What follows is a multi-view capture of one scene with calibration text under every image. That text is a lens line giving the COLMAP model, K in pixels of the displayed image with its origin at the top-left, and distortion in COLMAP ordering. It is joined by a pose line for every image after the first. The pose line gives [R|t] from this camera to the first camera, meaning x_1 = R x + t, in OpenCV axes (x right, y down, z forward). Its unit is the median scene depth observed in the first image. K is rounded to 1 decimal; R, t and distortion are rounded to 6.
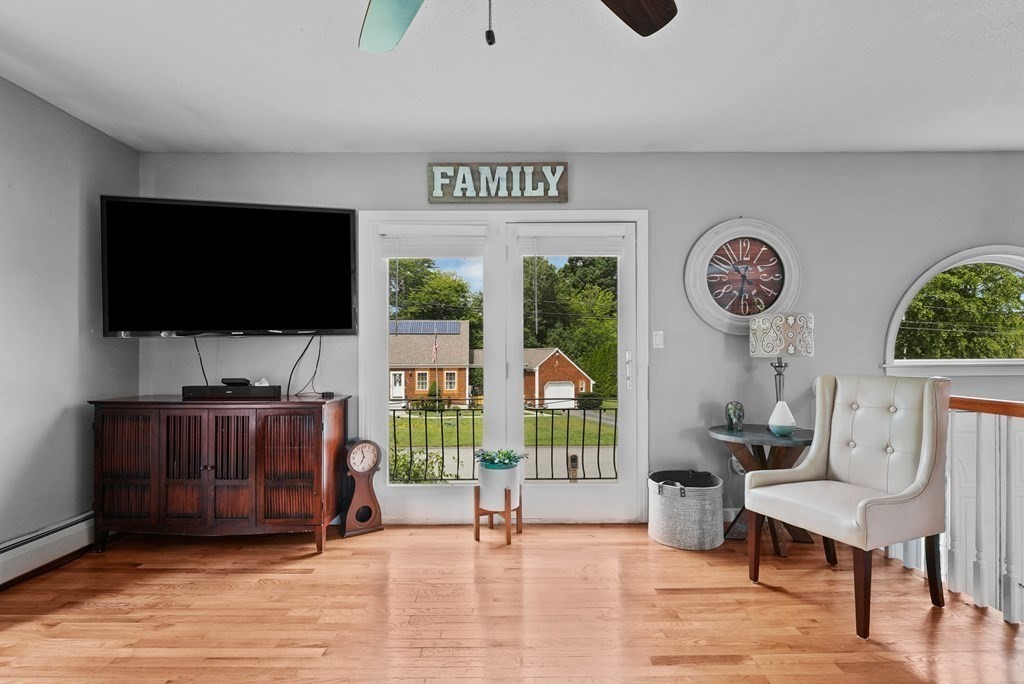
lens RADIAL K [[489.0, 0, 510.2], [0, 489.0, 354.7], [0, 0, 1]] dist [0.000726, -0.000036]
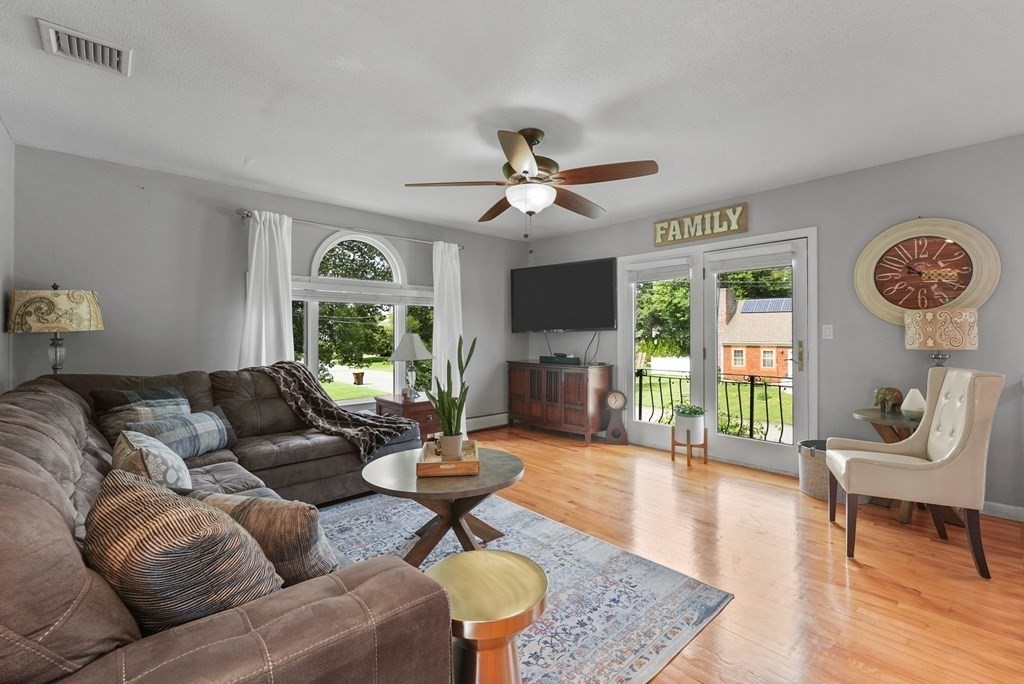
lens RADIAL K [[444.2, 0, 515.1], [0, 444.2, 334.4], [0, 0, 1]] dist [0.001024, 0.000217]
pose [[0.672386, -0.000363, -0.740200, 0.605606], [0.004755, 0.999981, 0.003829, -0.033064], [0.740185, -0.006094, 0.672376, -0.316753]]
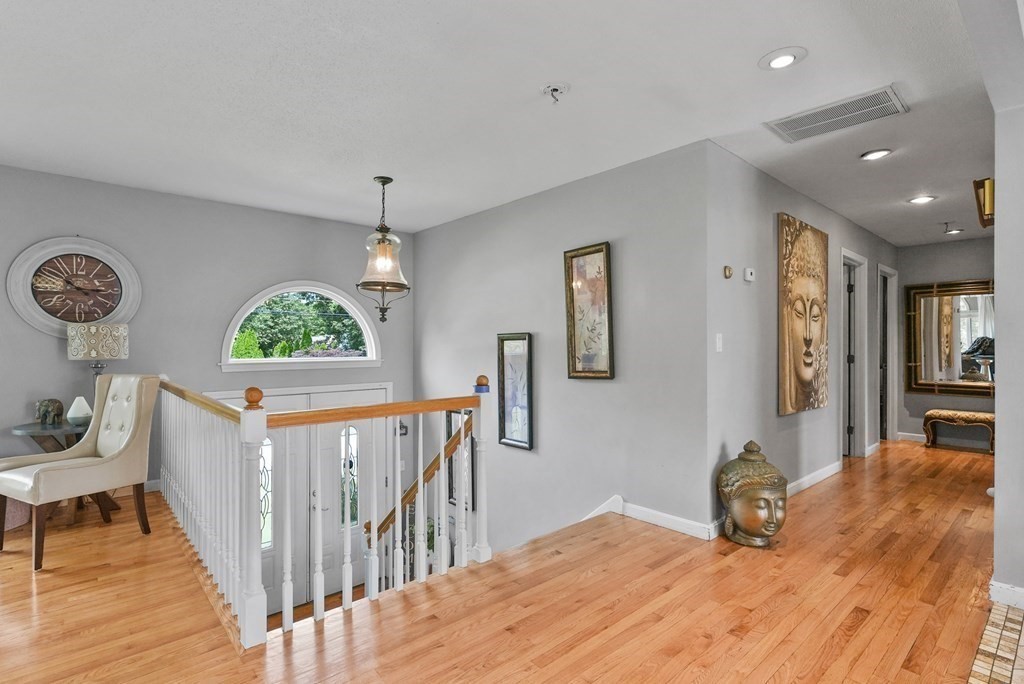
lens RADIAL K [[499.9, 0, 511.0], [0, 499.9, 343.0], [0, 0, 1]] dist [0.000479, 0.000414]
pose [[0.753902, 0.008120, 0.656937, 0.476140], [-0.005217, 0.999966, -0.006373, -0.029972], [-0.656966, 0.001377, 0.753919, -0.545593]]
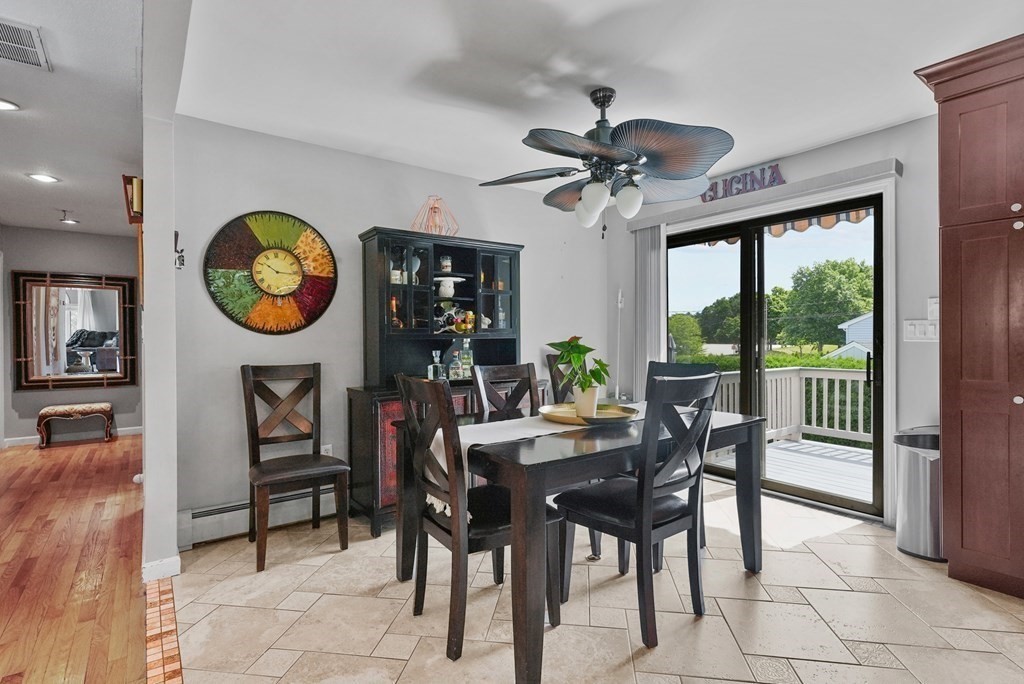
lens RADIAL K [[494.0, 0, 510.4], [0, 494.0, 340.1], [0, 0, 1]] dist [-0.001935, -0.000438]
pose [[-0.588994, 0.000362, 0.808137, 0.549669], [0.005279, 0.999980, 0.003400, -0.032612], [-0.808120, 0.006269, -0.588985, -0.466464]]
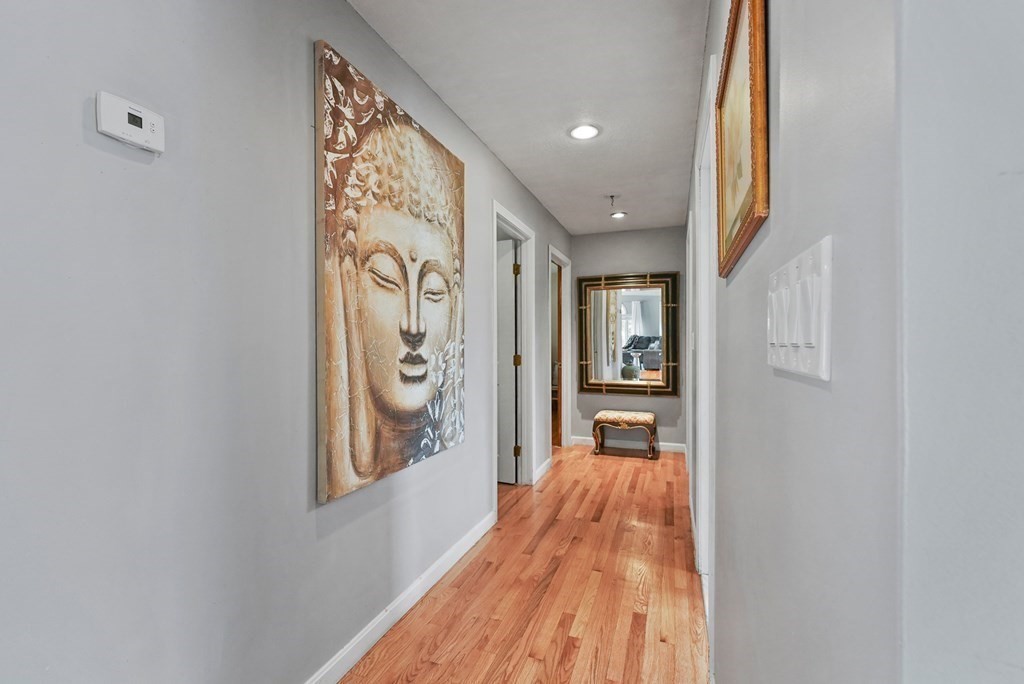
lens RADIAL K [[435.2, 0, 512.0], [0, 435.2, 342.0], [0, 0, 1]] dist [0.000527, 0.000304]
pose [[0.356846, 0.003553, 0.934156, 1.388236], [-0.000437, 0.999993, -0.003637, -0.036429], [-0.934163, 0.000890, 0.356846, -0.420069]]
